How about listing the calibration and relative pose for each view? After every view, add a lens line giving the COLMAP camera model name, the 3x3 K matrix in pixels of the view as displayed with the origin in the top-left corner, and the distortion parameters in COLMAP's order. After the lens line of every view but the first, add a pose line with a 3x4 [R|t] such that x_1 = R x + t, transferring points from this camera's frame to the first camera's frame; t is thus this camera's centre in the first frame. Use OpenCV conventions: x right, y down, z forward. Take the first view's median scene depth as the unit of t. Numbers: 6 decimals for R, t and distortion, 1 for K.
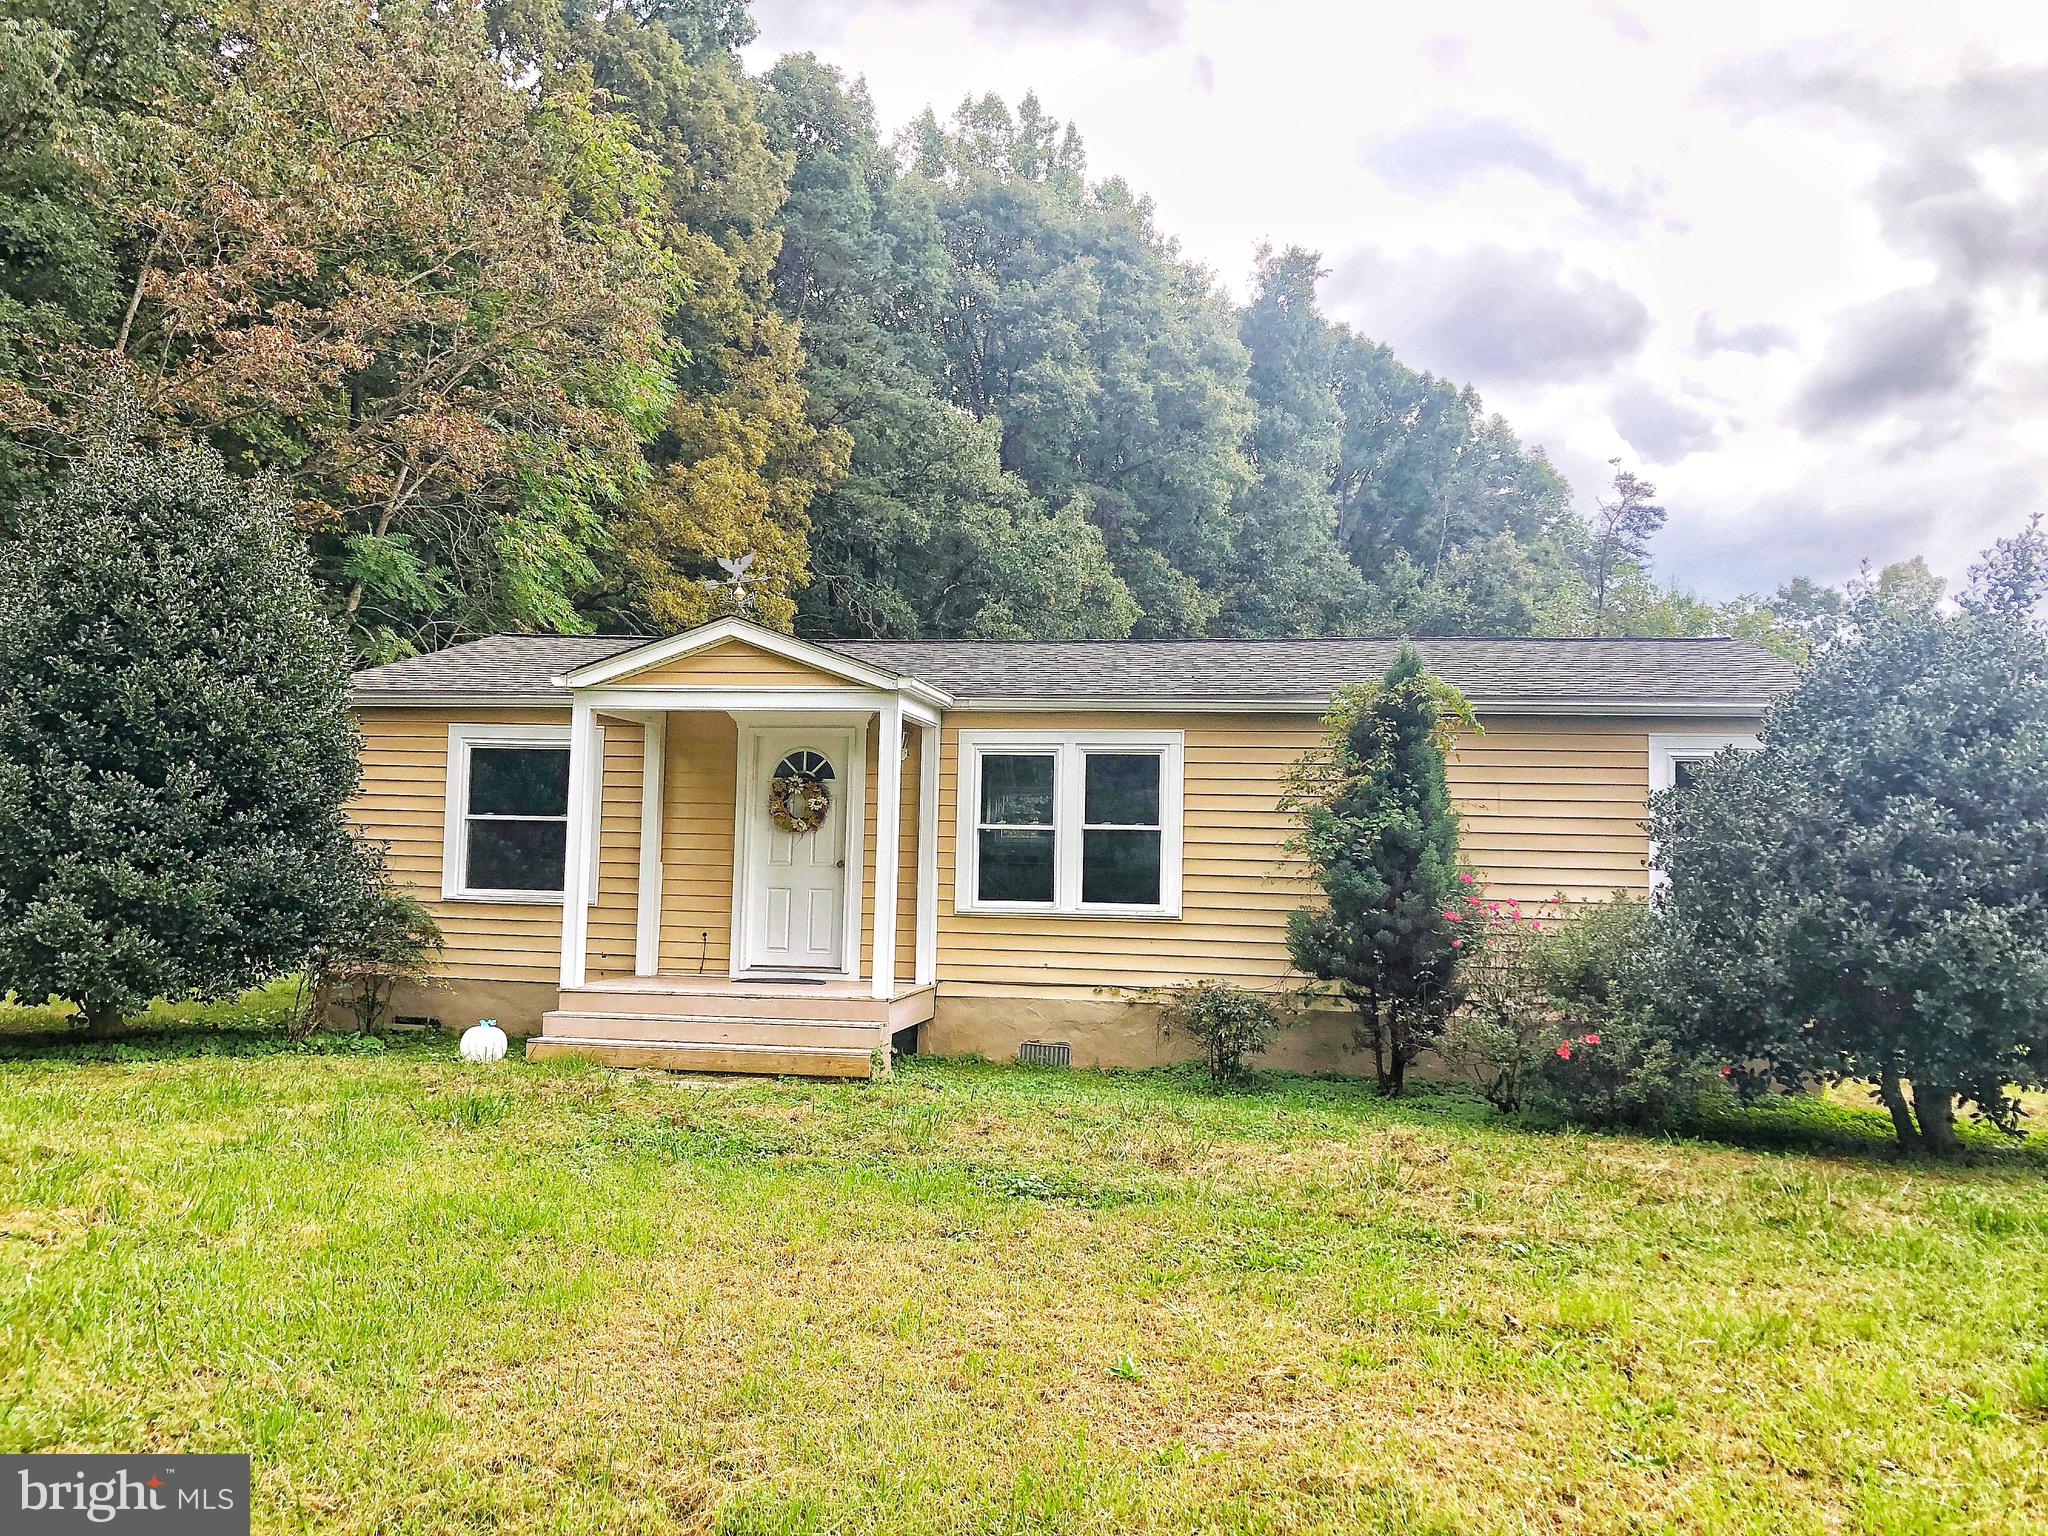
lens RADIAL K [[1674.9, 0, 1020.4], [0, 1674.9, 766.5], [0, 0, 1]] dist [0.014676, -0.016221]
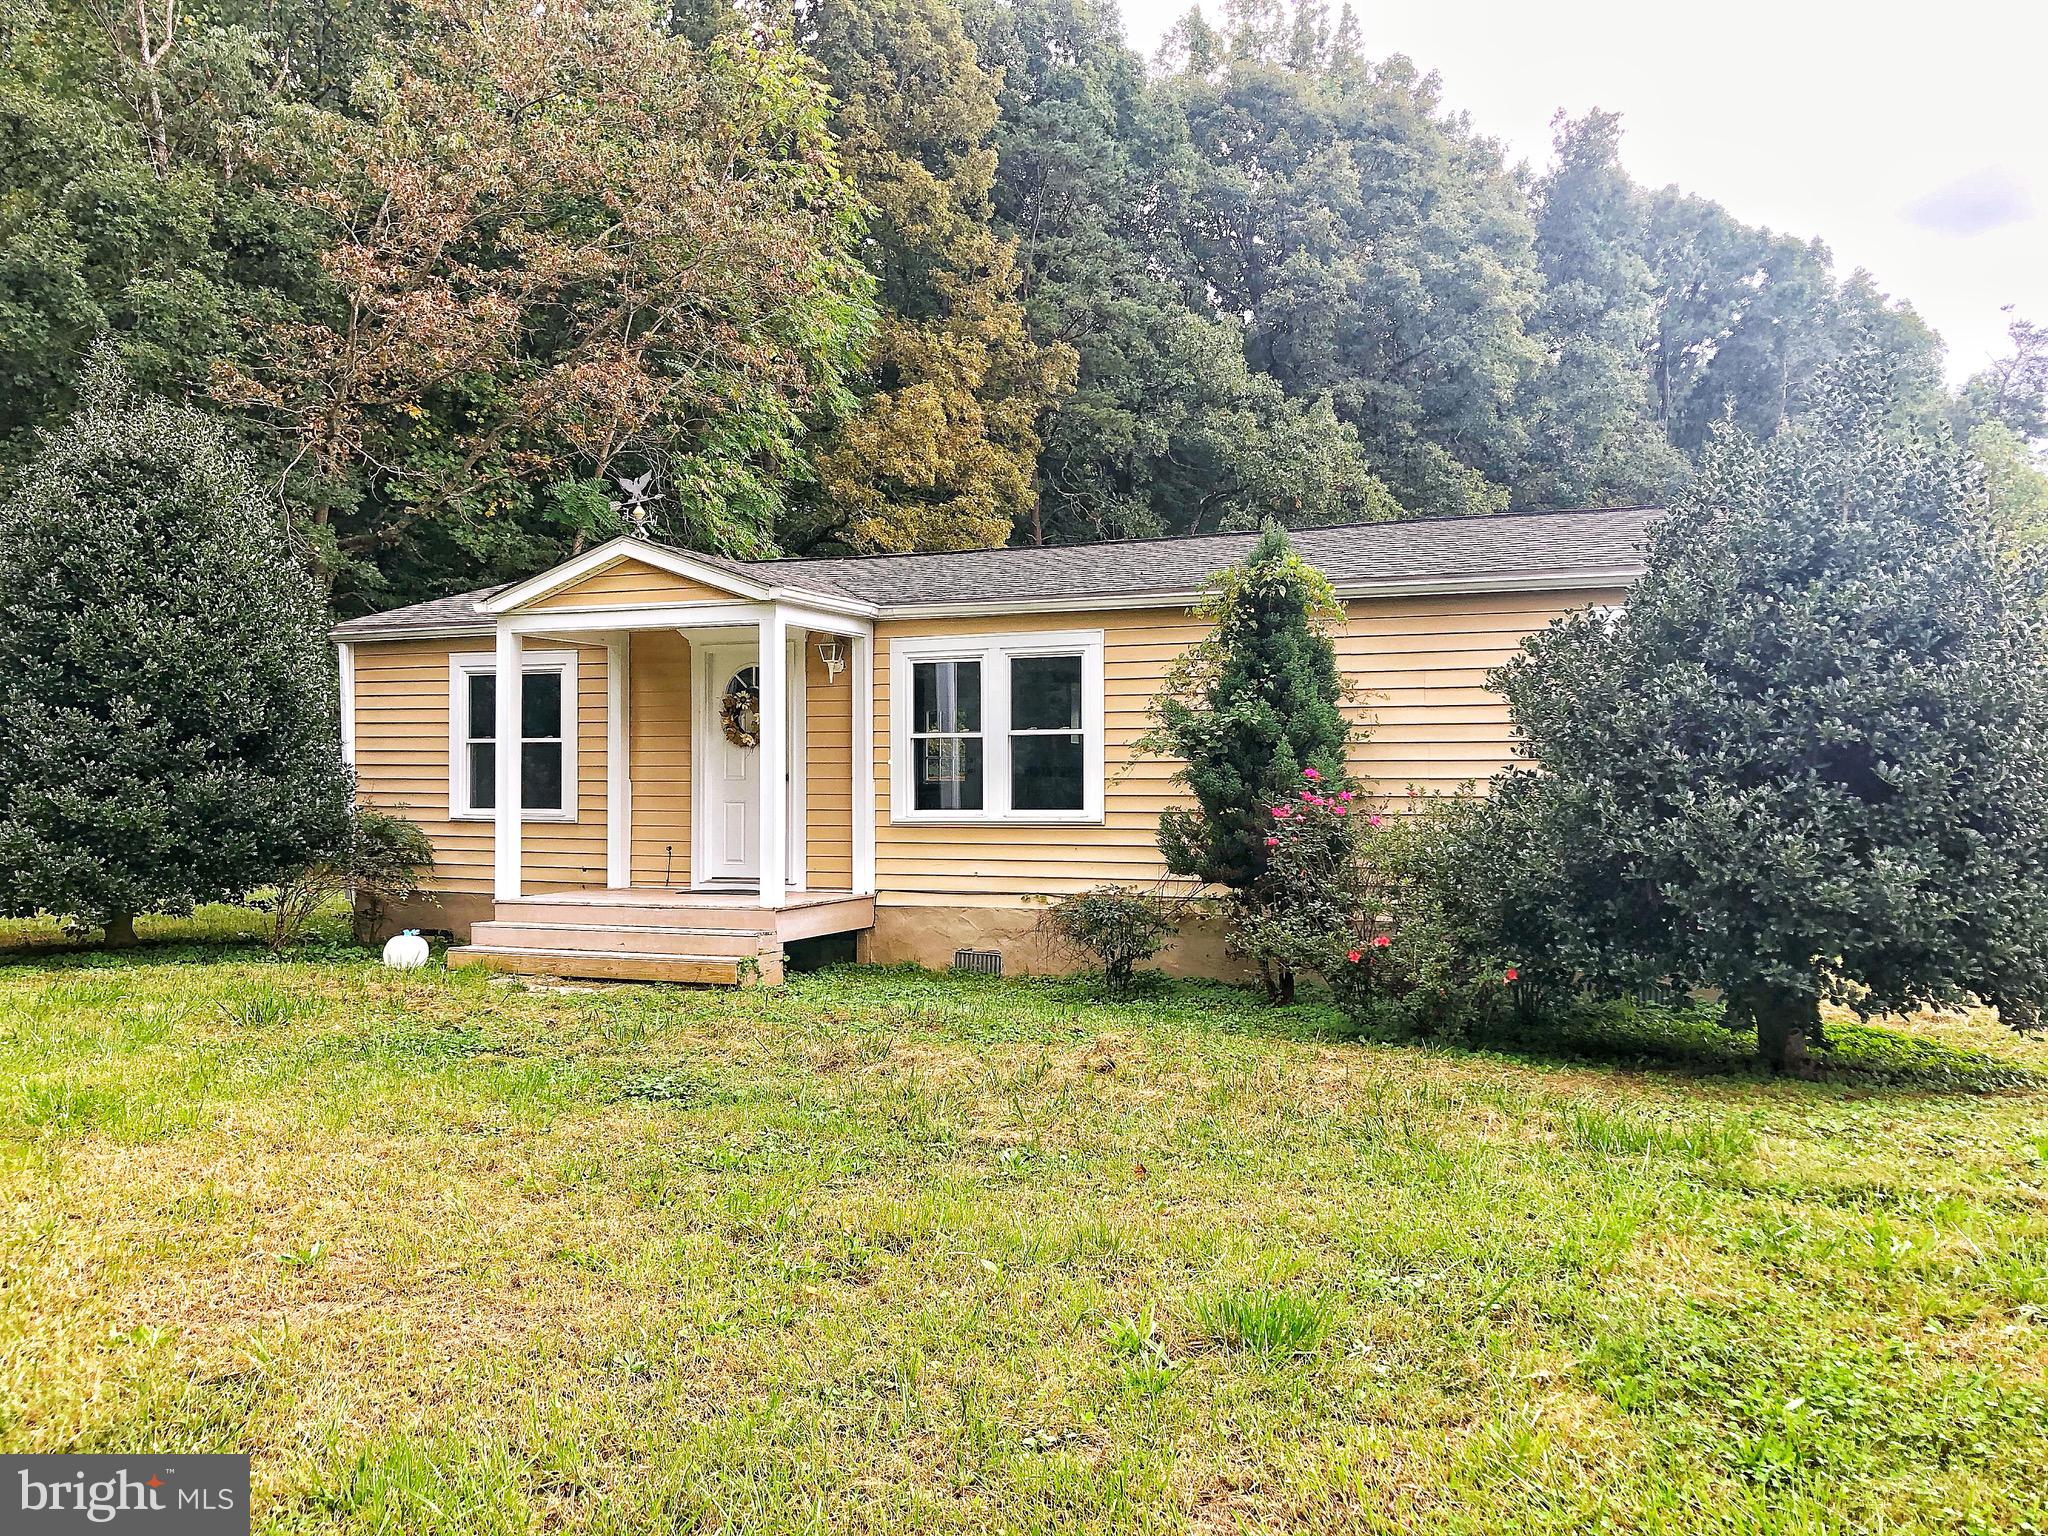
lens RADIAL K [[1674.9, 0, 1027.5], [0, 1674.9, 757.3], [0, 0, 1]] dist [0.014676, -0.016221]
pose [[0.973997, -0.027259, -0.224913, 0.259962], [0.036864, 0.998574, 0.038619, 0.012832], [0.223540, -0.045906, 0.973613, 0.047787]]
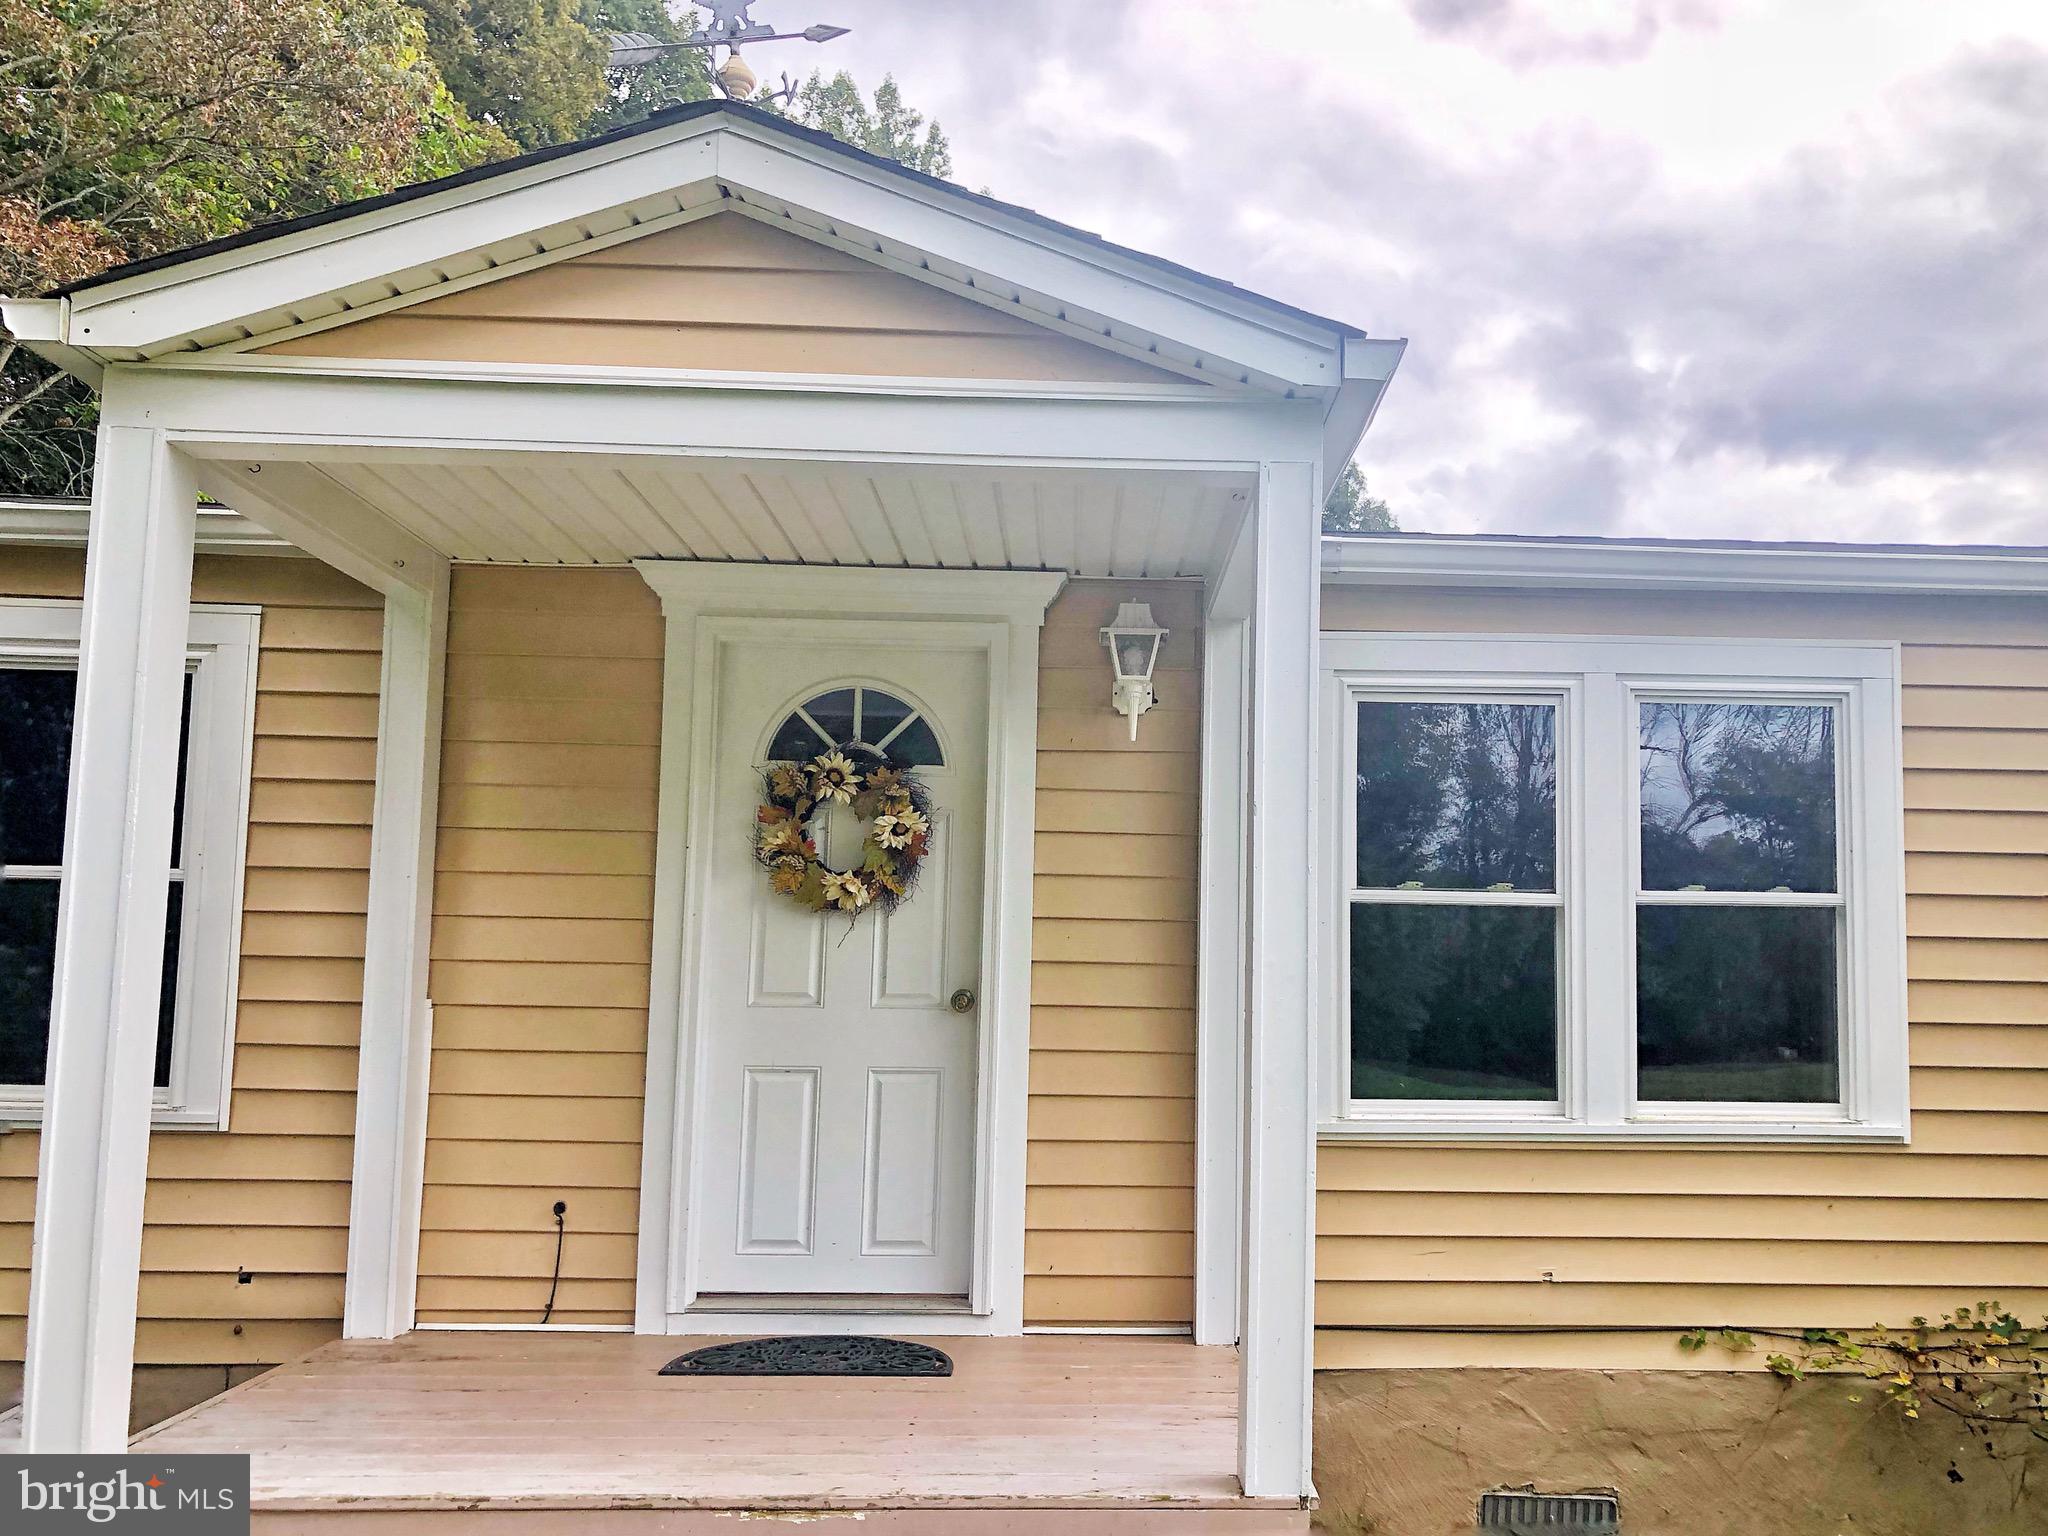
lens RADIAL K [[1674.9, 0, 1055.1], [0, 1674.9, 894.4], [0, 0, 1]] dist [0.014676, -0.016221]
pose [[0.981496, 0.007531, 0.191335, -0.155460], [-0.004195, 0.999832, -0.017835, 0.041534], [-0.191437, 0.016702, 0.981363, 0.641236]]
